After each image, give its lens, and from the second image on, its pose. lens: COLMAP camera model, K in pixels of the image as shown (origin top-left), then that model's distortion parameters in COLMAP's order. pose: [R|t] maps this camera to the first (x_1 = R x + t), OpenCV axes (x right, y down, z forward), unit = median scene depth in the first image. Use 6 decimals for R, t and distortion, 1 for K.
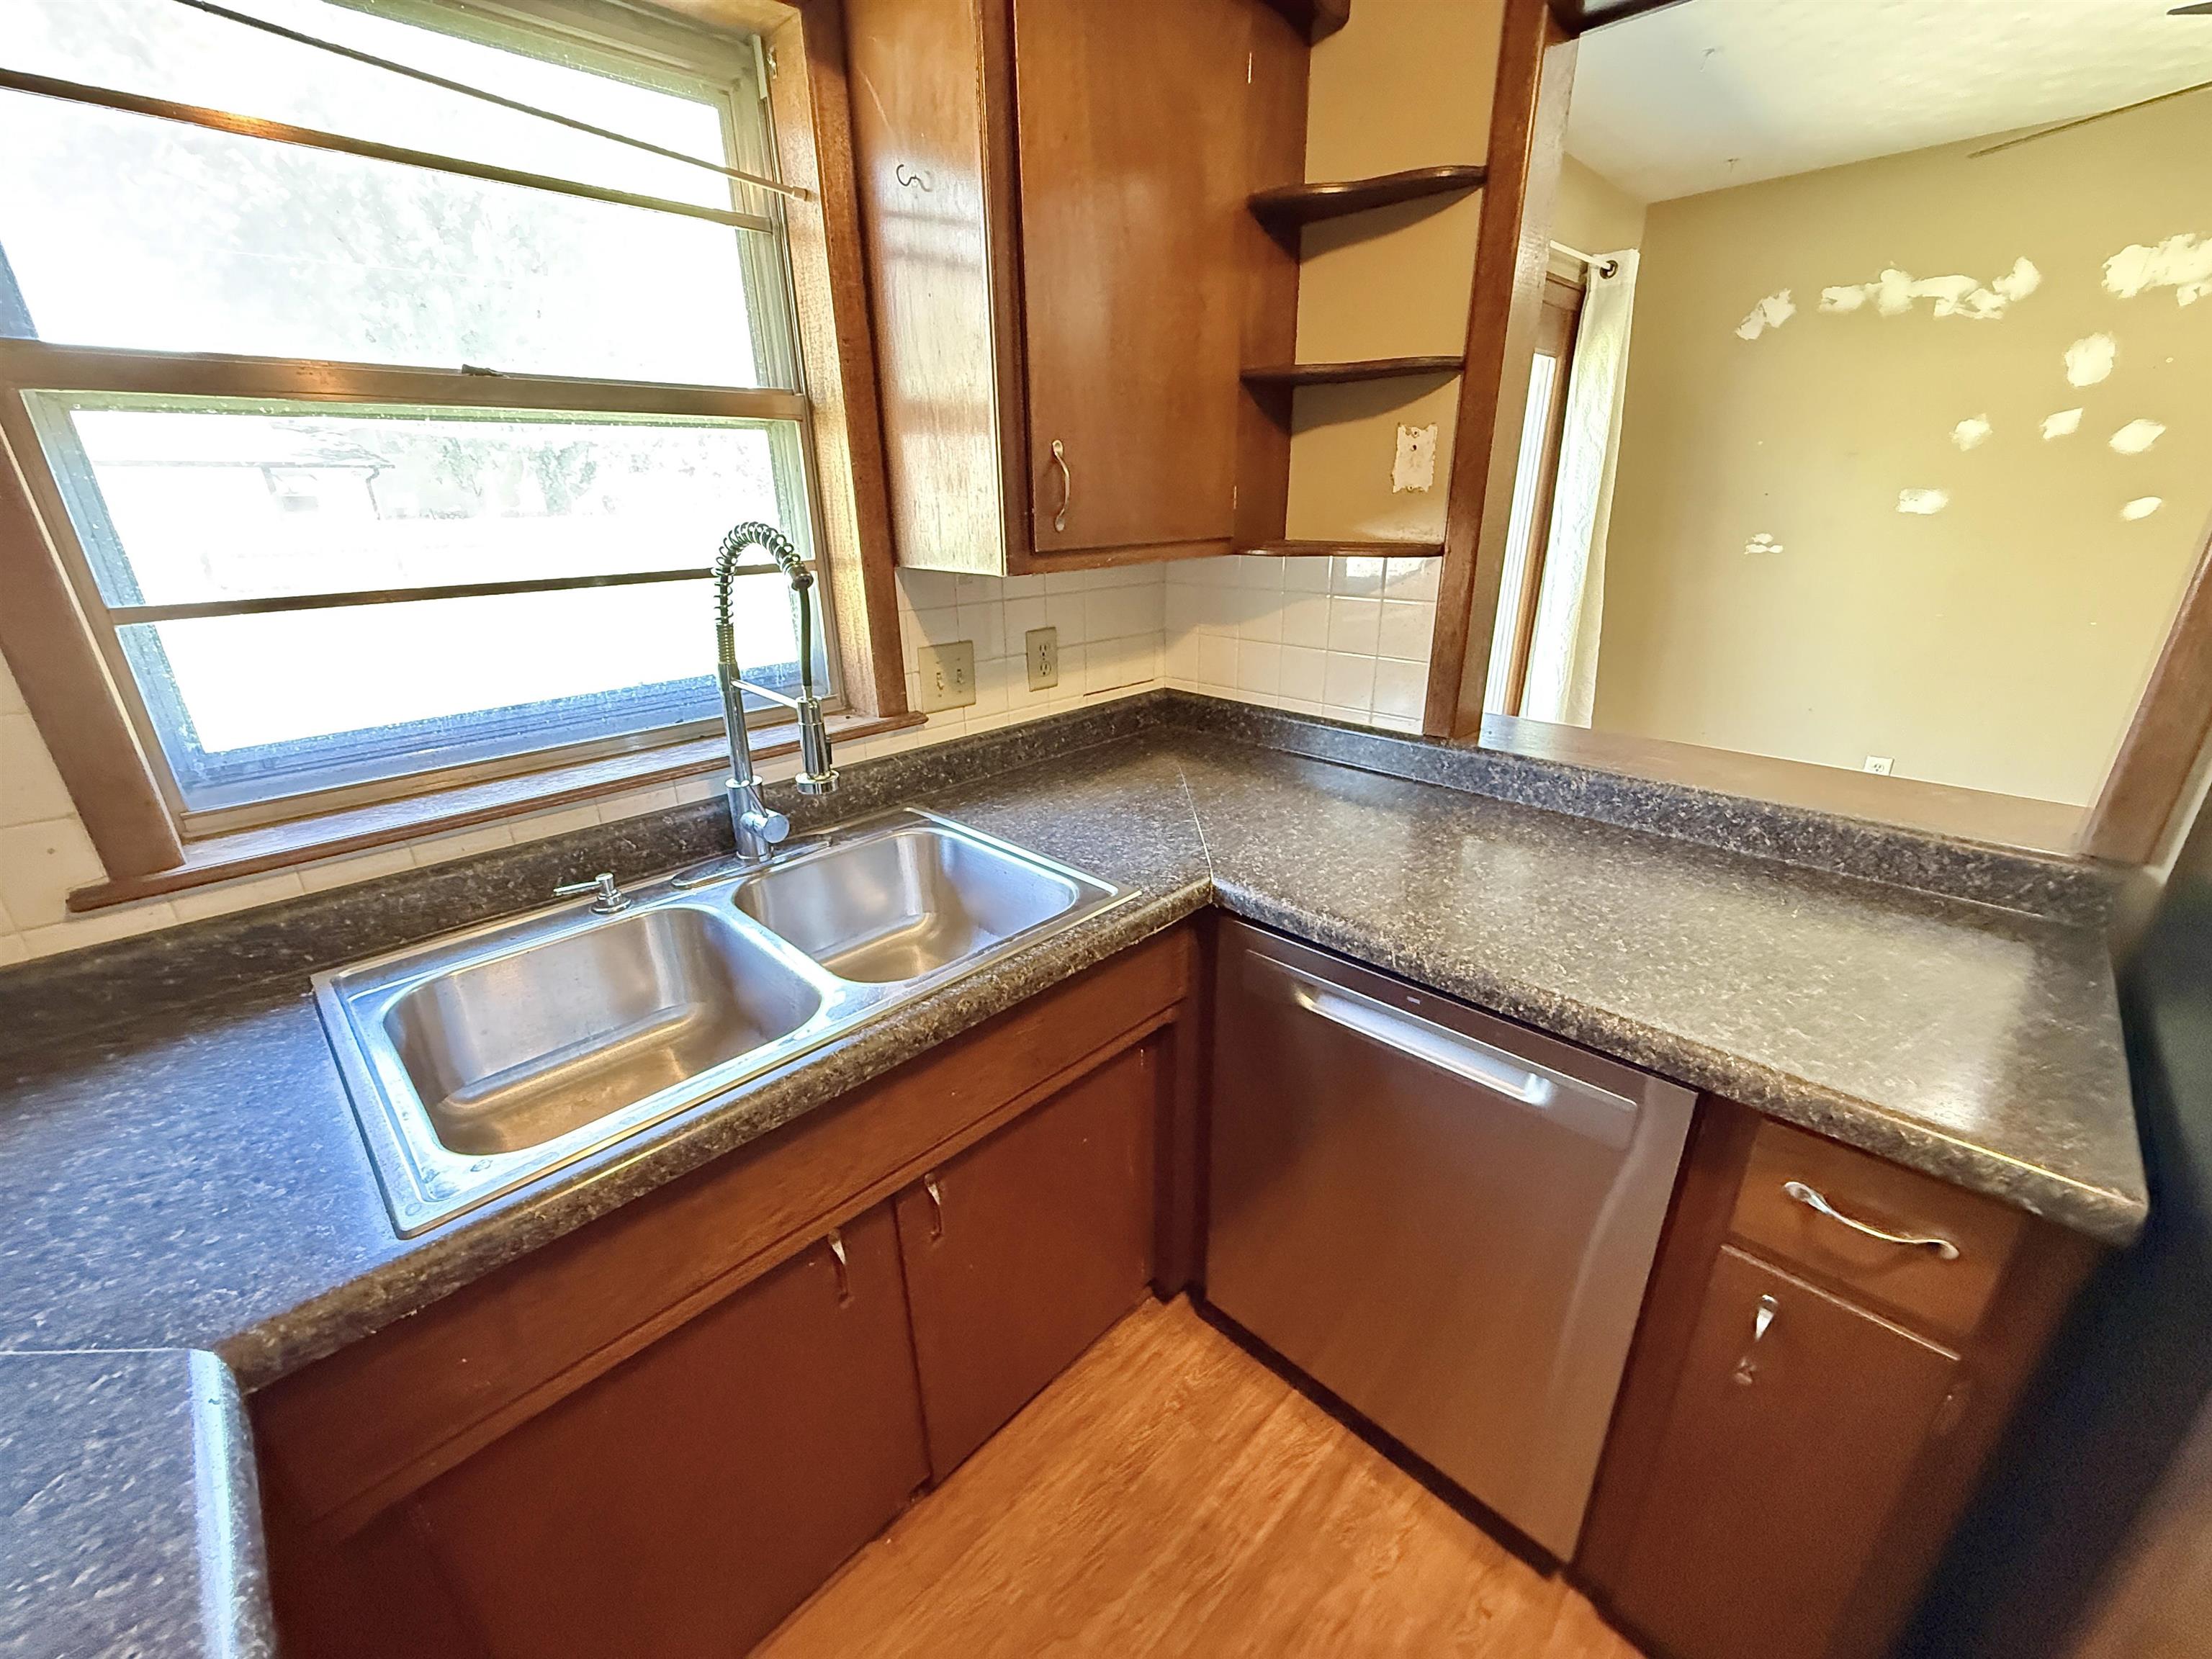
lens RADIAL K [[884.0, 0, 1102.1], [0, 884.0, 835.5], [0, 0, 1]] dist [-0.001737, -0.000006]
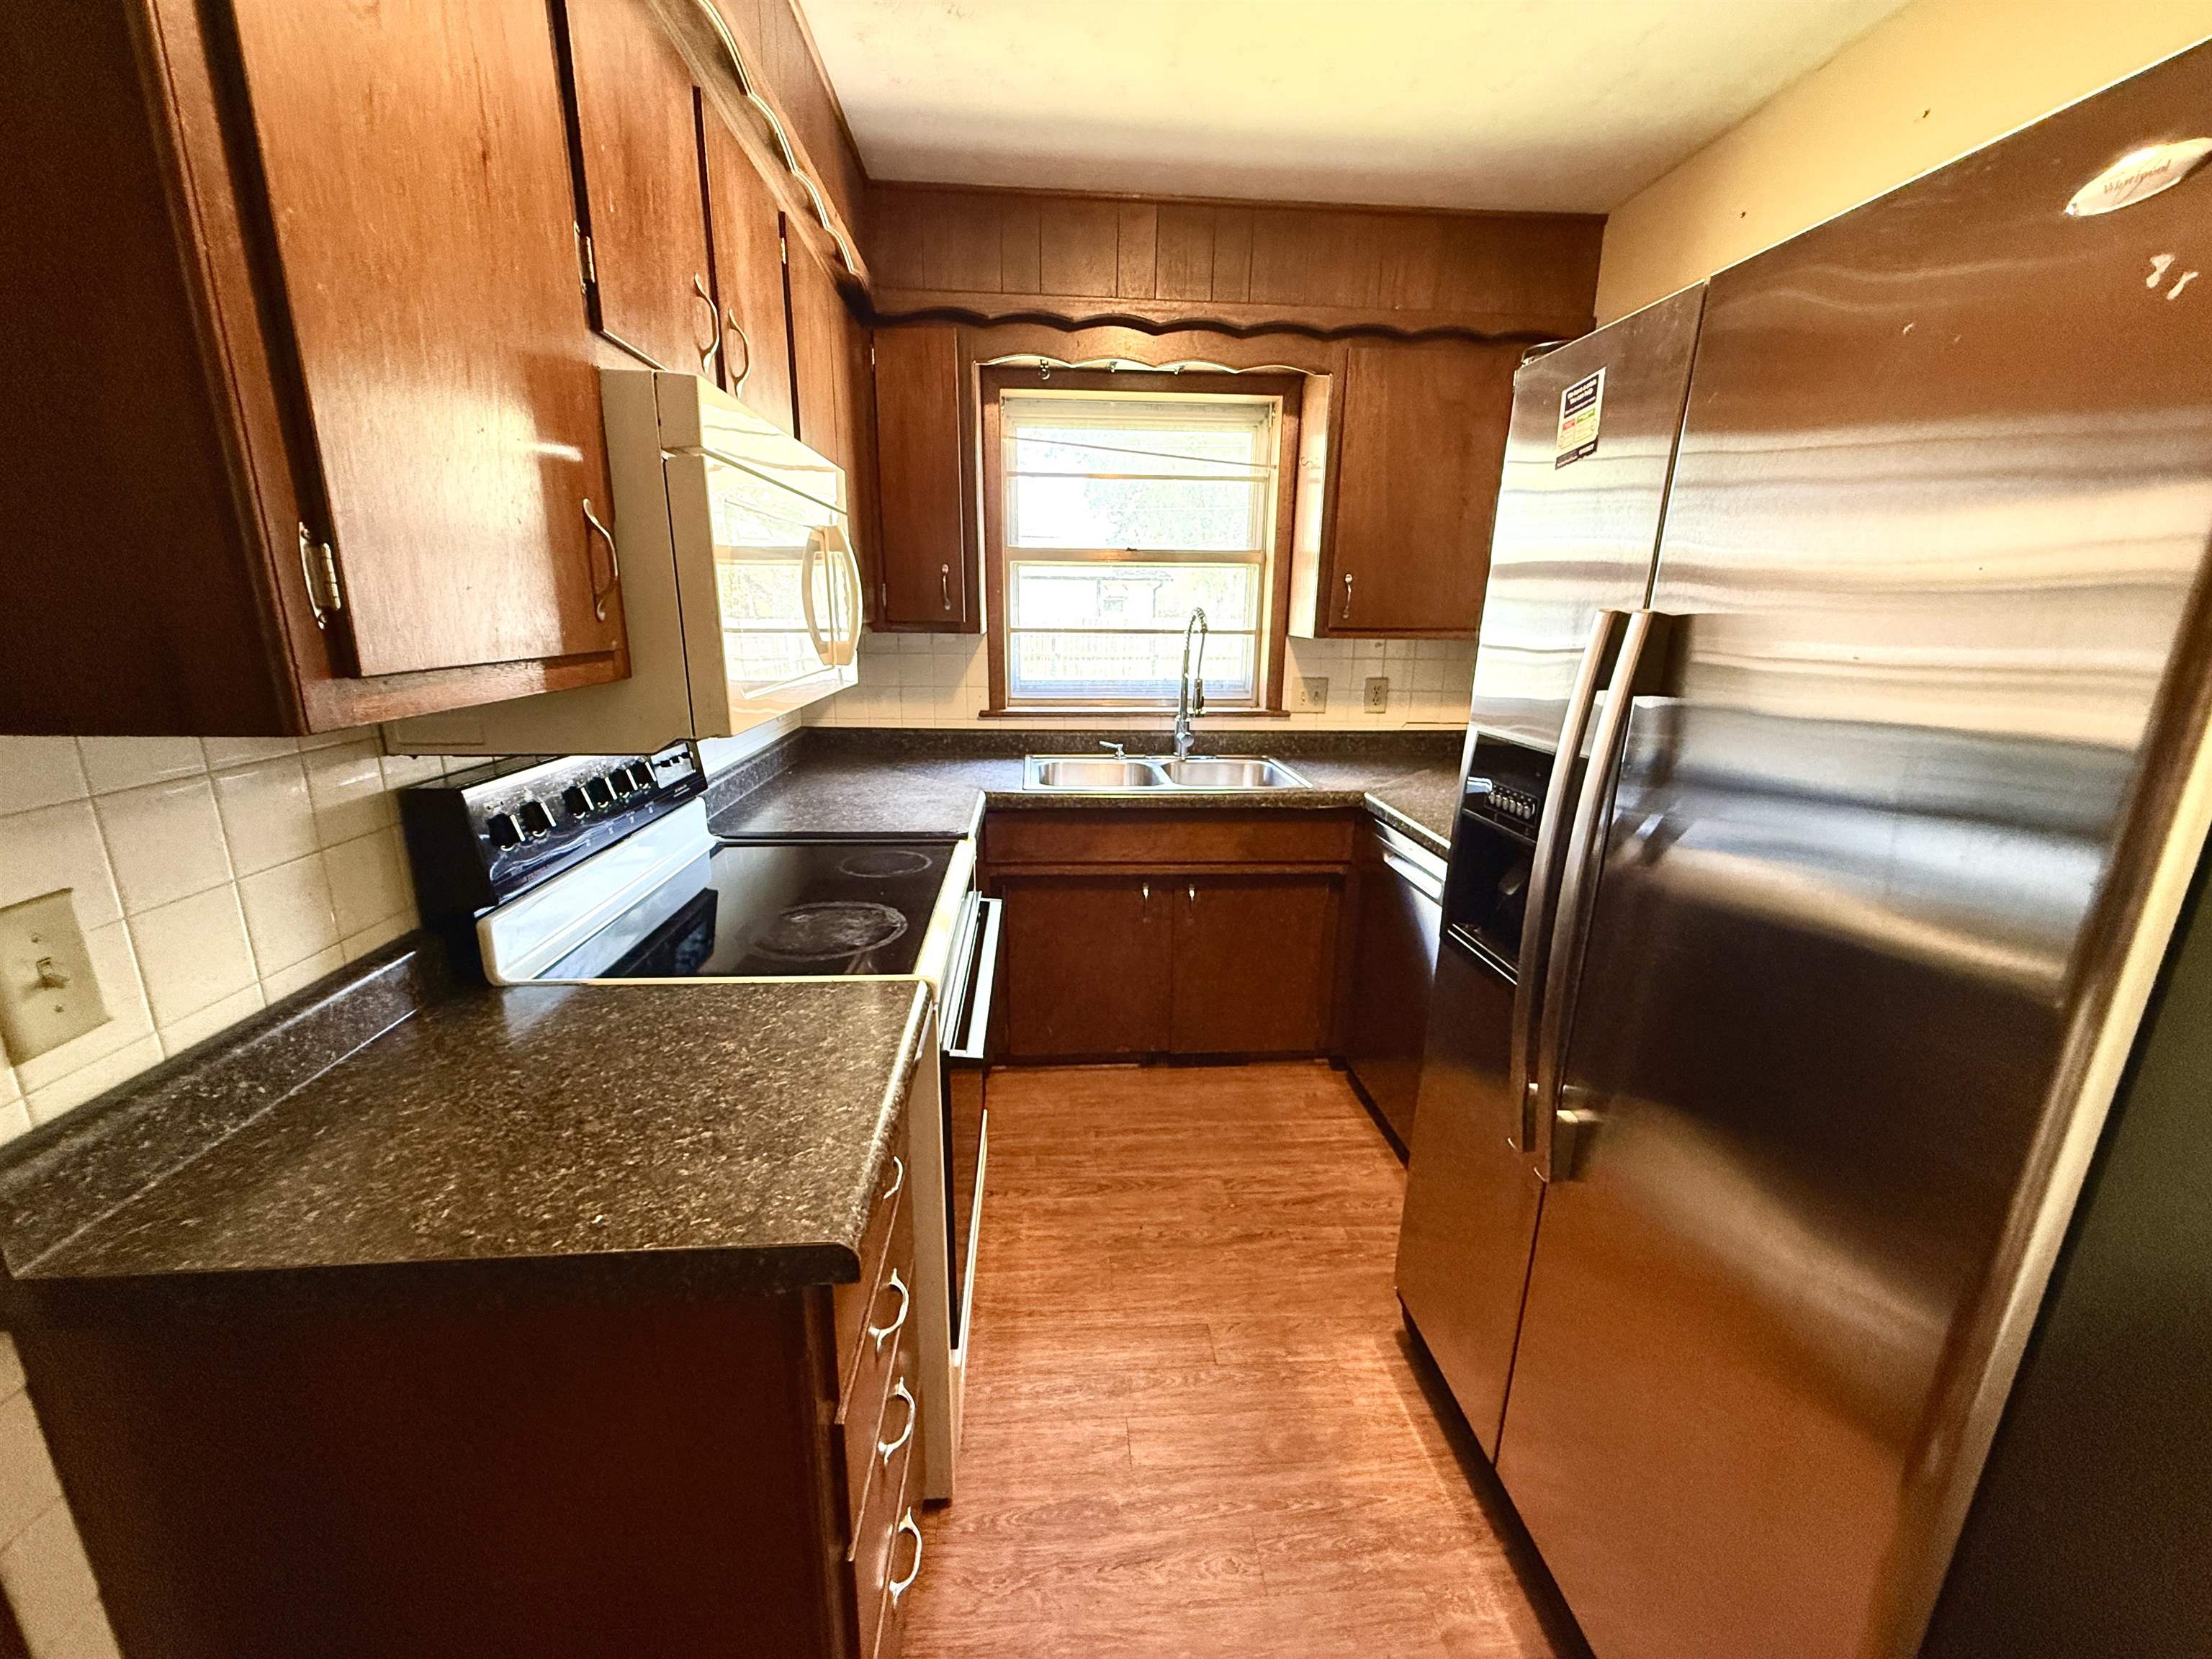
lens RADIAL K [[884.0, 0, 1102.1], [0, 884.0, 835.5], [0, 0, 1]] dist [-0.001737, -0.000006]
pose [[0.749567, 0.190314, -0.633980, 0.826542], [-0.259024, 0.965733, -0.016346, 0.279857], [0.609144, 0.176468, 0.773177, -0.730491]]
